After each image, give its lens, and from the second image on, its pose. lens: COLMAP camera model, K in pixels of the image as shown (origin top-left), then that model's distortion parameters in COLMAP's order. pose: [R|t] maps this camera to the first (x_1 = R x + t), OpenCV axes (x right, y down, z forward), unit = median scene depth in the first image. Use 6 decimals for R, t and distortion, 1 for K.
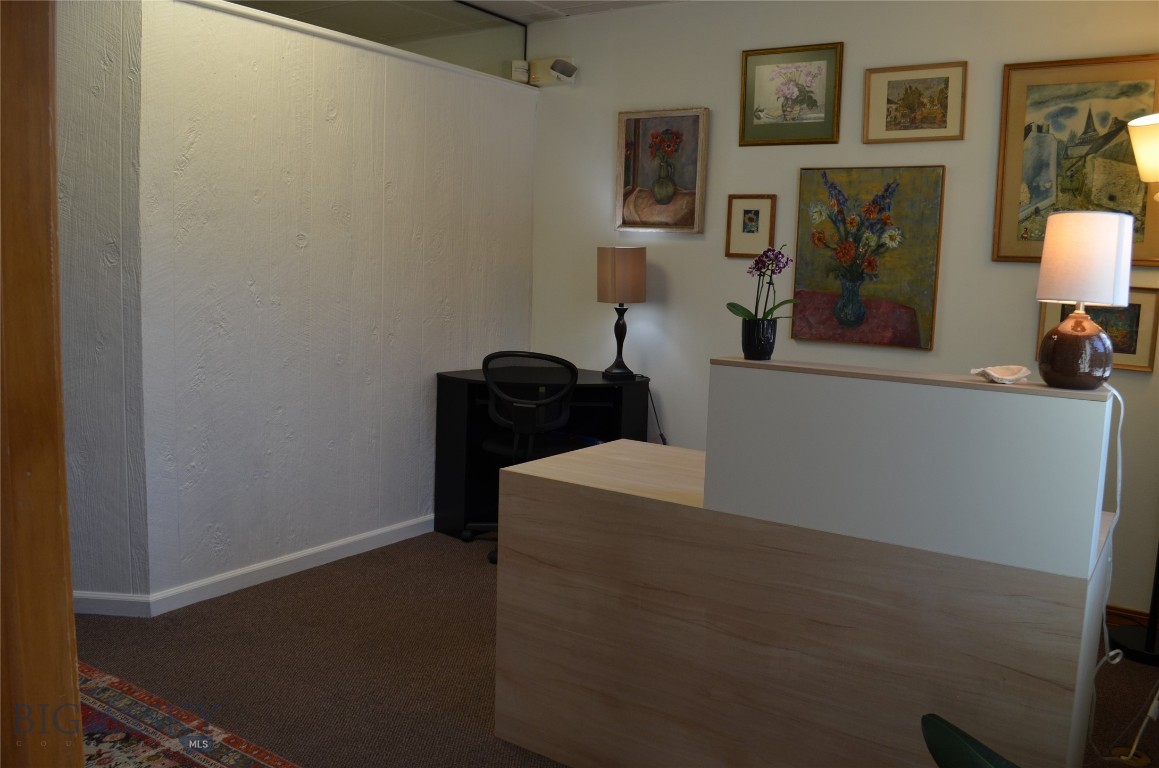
lens RADIAL K [[918.6, 0, 604.3], [0, 918.6, 370.6], [0, 0, 1]] dist [-0.089335, 0.019943]
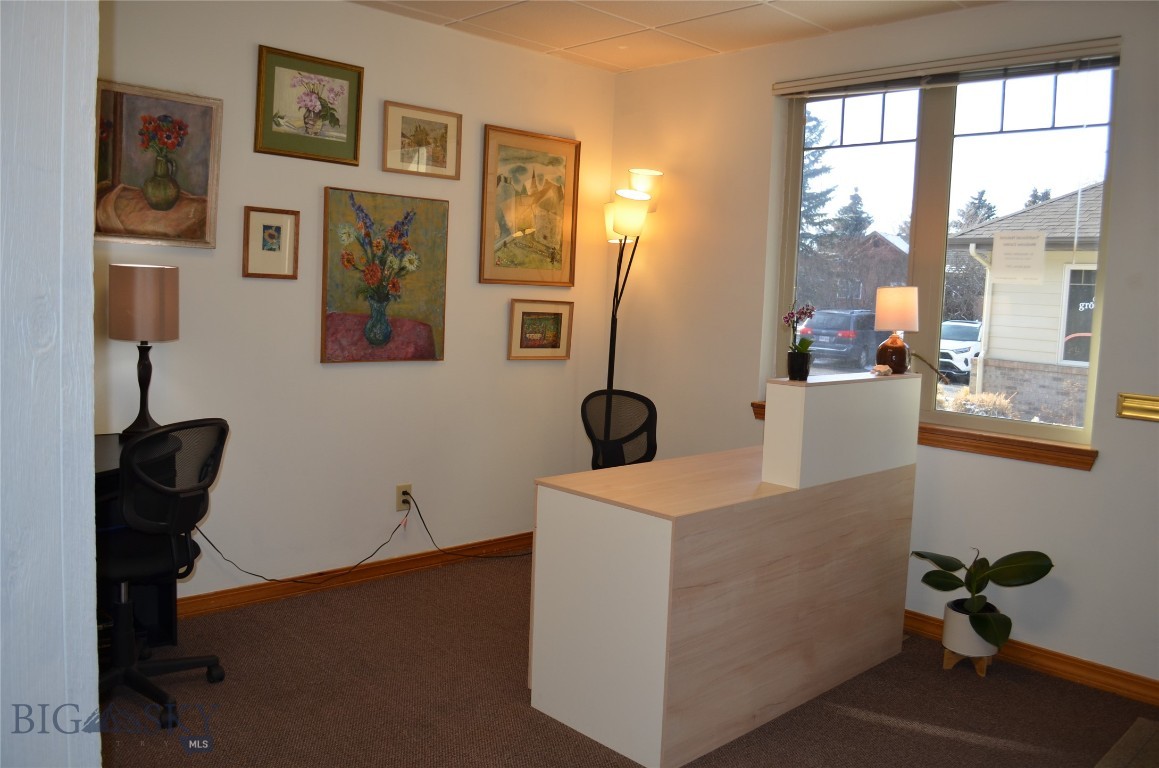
lens RADIAL K [[918.6, 0, 604.3], [0, 918.6, 370.6], [0, 0, 1]] dist [-0.089335, 0.019943]
pose [[0.203729, -0.110882, 0.972728, -0.697387], [0.074325, 0.992450, 0.097564, -0.102483], [-0.976202, 0.052421, 0.210432, 0.529794]]
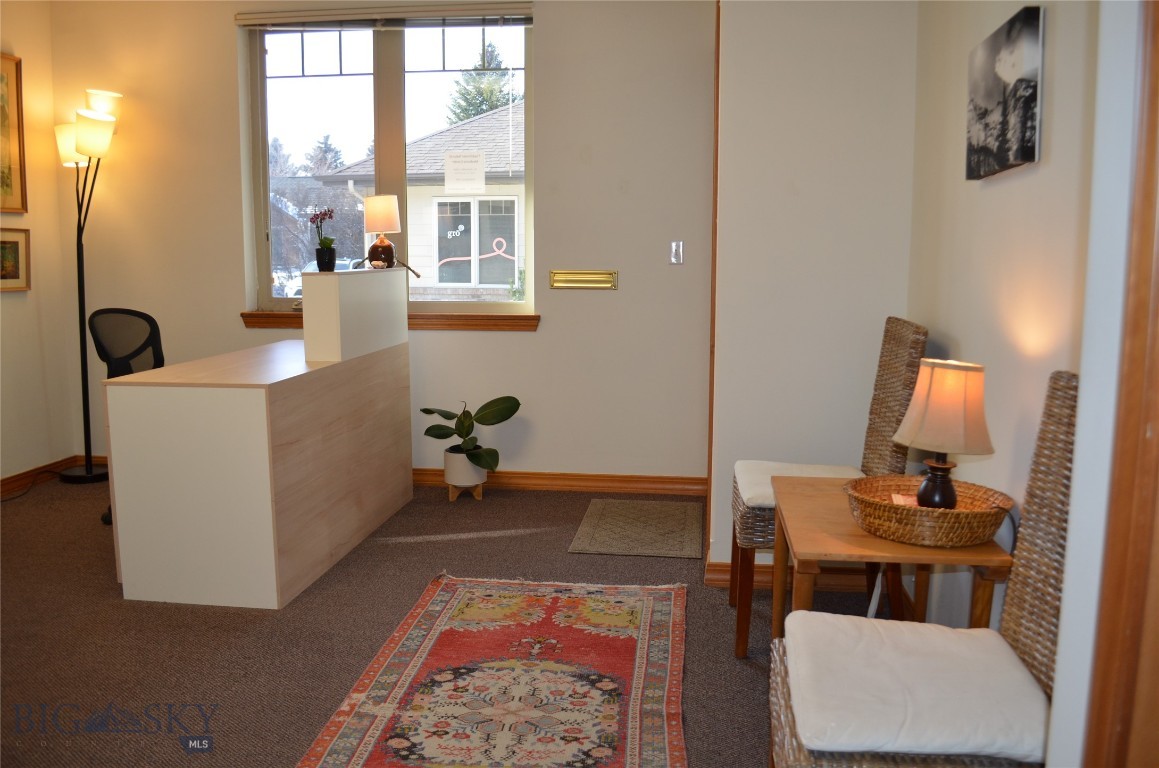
lens RADIAL K [[918.6, 0, 604.3], [0, 918.6, 370.6], [0, 0, 1]] dist [-0.089335, 0.019943]
pose [[-0.462081, -0.149780, 0.874098, -0.851046], [0.080035, 0.974569, 0.209305, -0.078399], [-0.883219, 0.166674, -0.438342, 0.704490]]
